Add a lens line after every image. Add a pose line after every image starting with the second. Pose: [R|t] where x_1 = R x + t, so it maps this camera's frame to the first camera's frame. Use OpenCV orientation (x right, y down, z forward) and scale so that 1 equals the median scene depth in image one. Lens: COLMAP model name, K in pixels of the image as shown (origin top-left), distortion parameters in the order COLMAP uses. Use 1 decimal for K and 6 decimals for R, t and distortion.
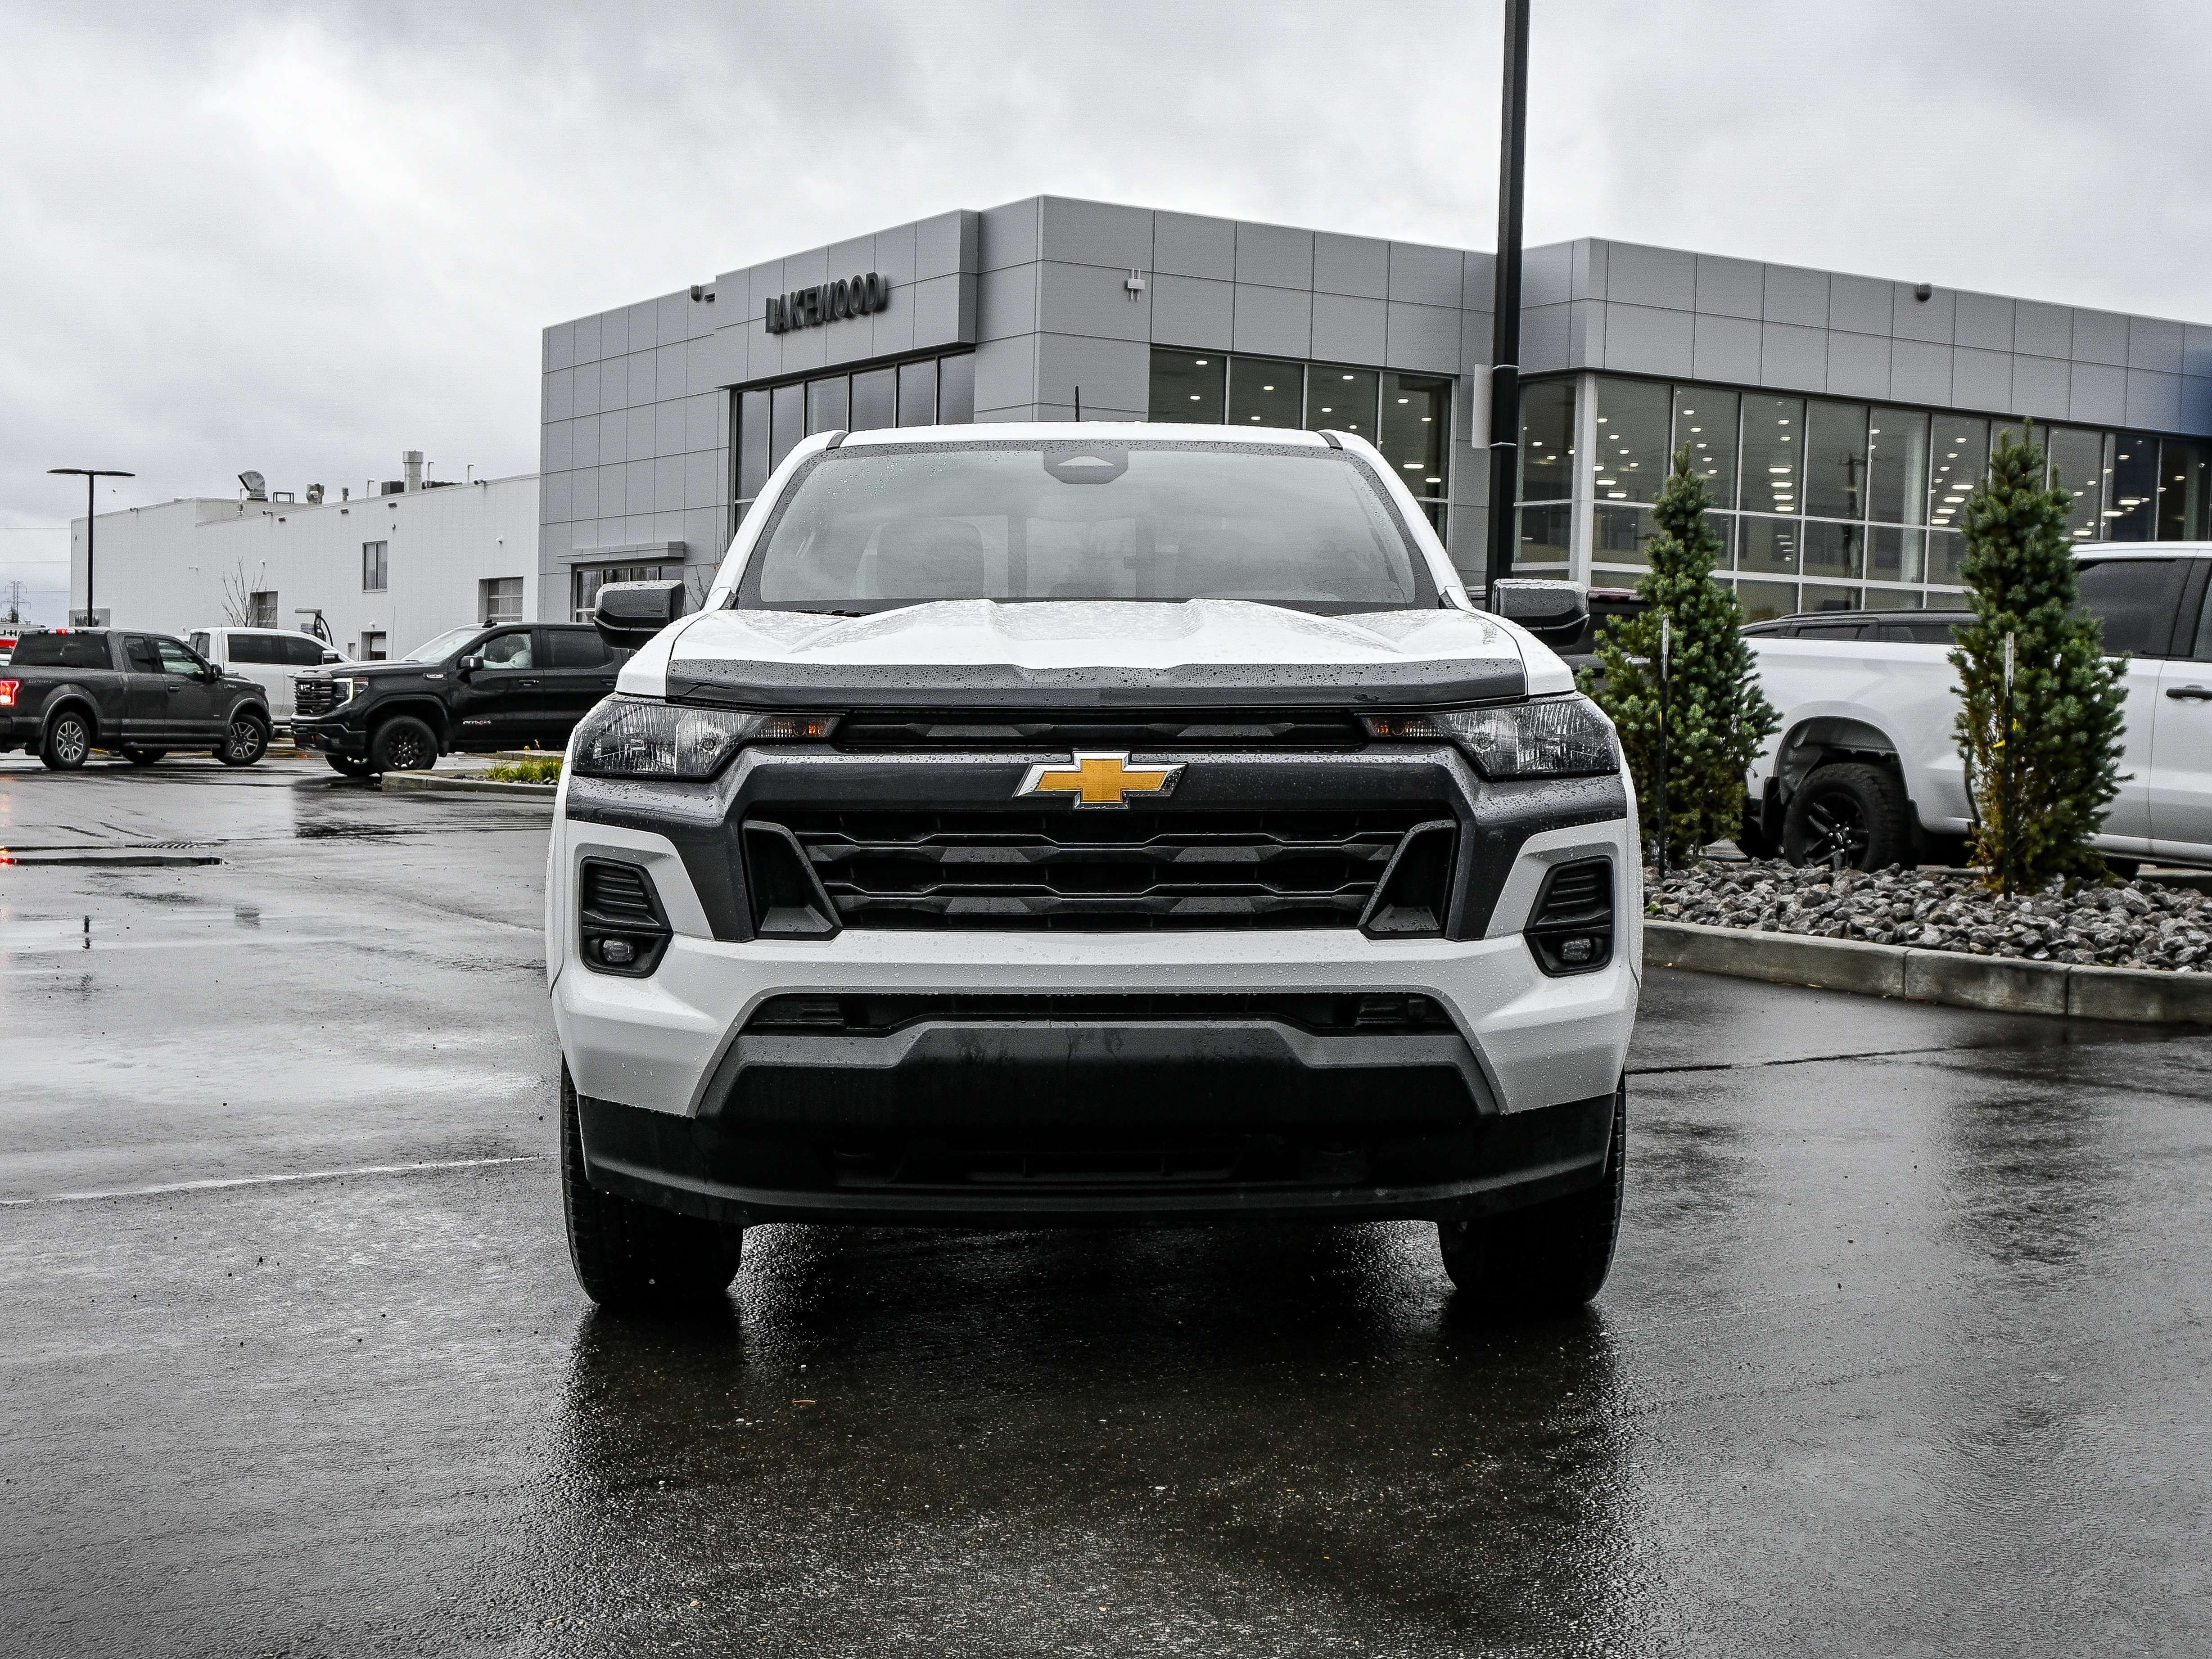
lens RADIAL K [[2912.8, 0, 1088.2], [0, 2912.8, 837.4], [0, 0, 1]] dist [-0.031703, 0.000000]
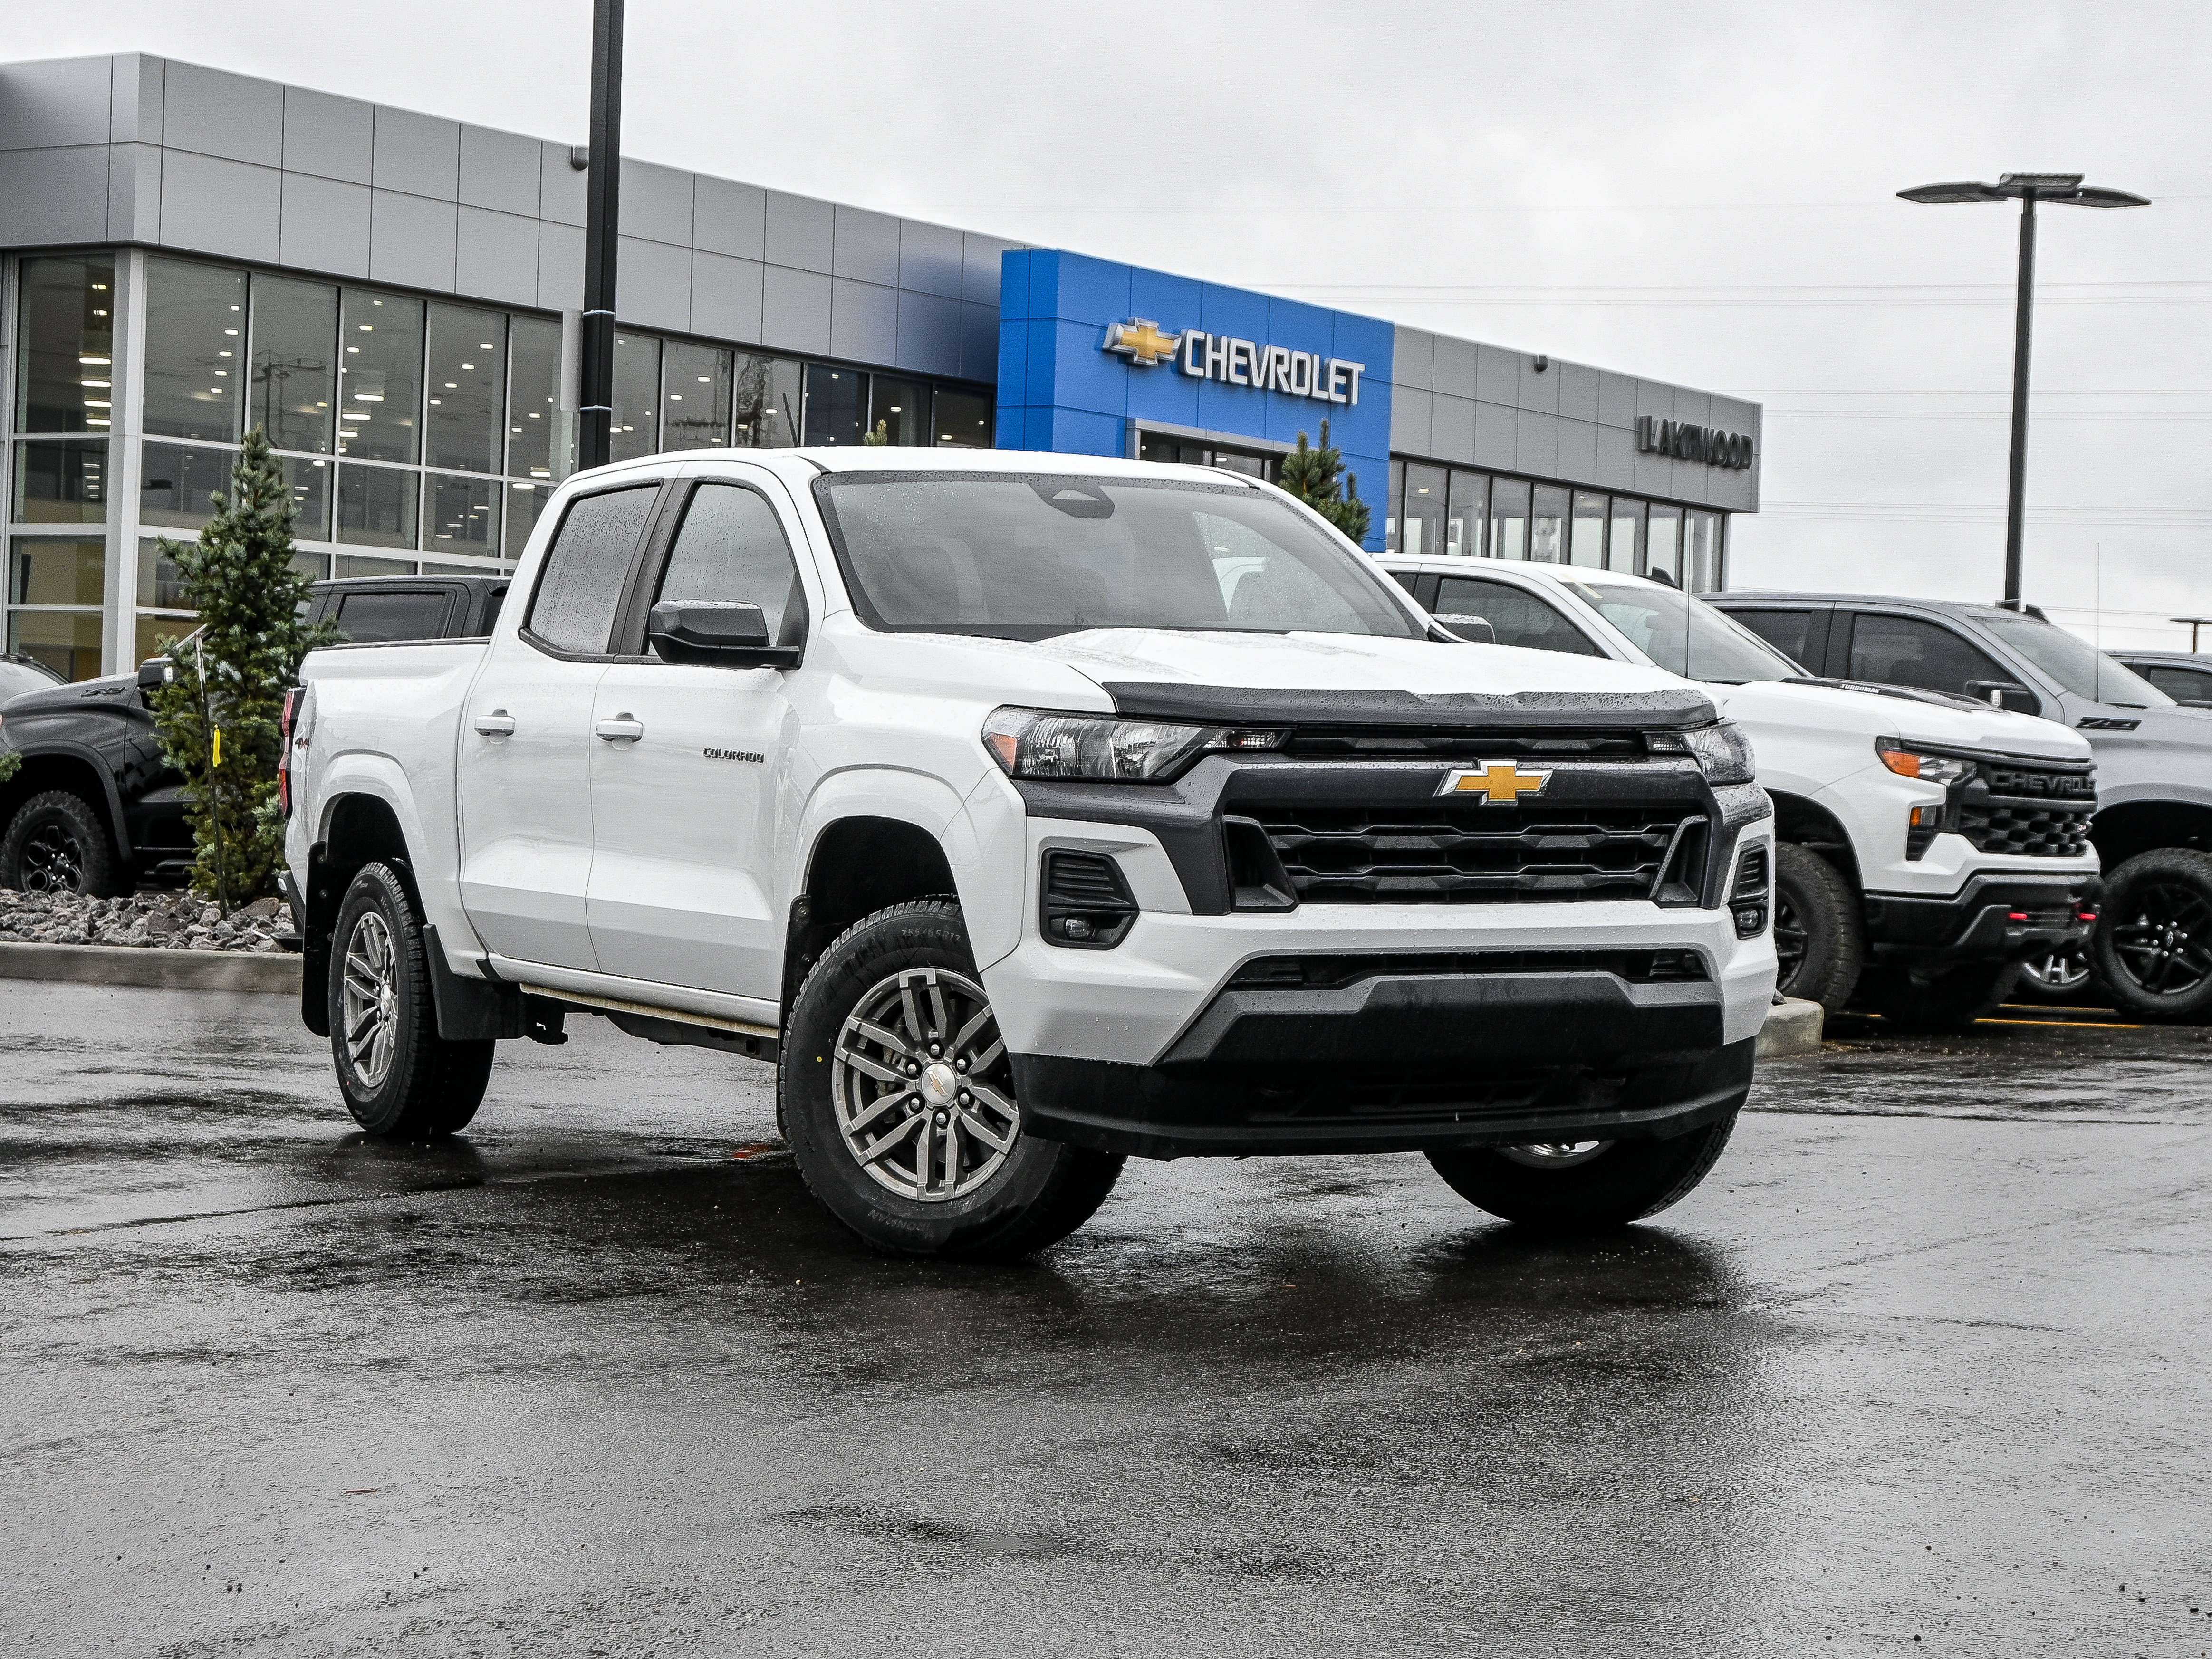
lens RADIAL K [[4700.6, 0, 1108.1], [0, 4700.6, 826.9], [0, 0, 1]] dist [-0.071121, 0.000000]
pose [[0.892456, -0.000449, 0.451134, -1.045735], [0.012347, 0.999649, -0.023431, 0.044399], [-0.450965, 0.026482, 0.892149, -0.732496]]
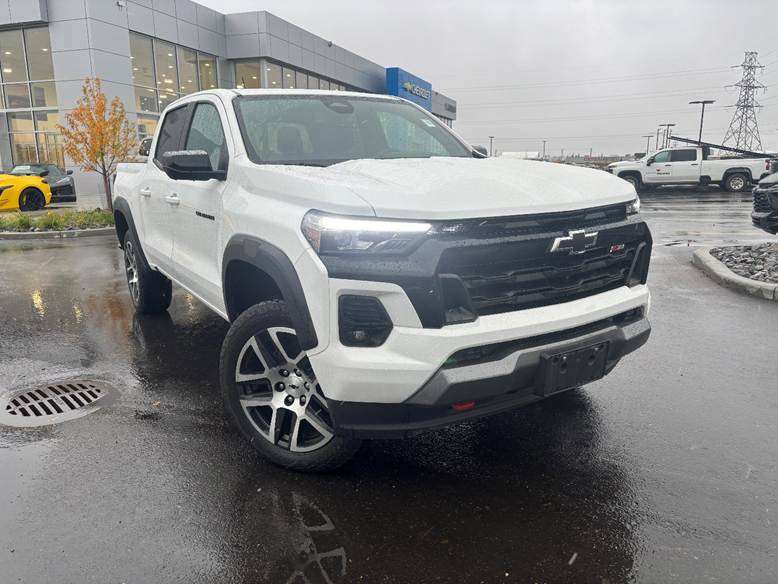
lens RADIAL K [[591.5, 0, 390.6], [0, 591.5, 292.5], [0, 0, 1]] dist [0.034050, -0.030768]
pose [[0.848197, -0.137566, 0.511505, -0.374700], [0.047392, 0.981522, 0.185388, -0.075100], [-0.527557, -0.133004, 0.839043, 0.645504]]
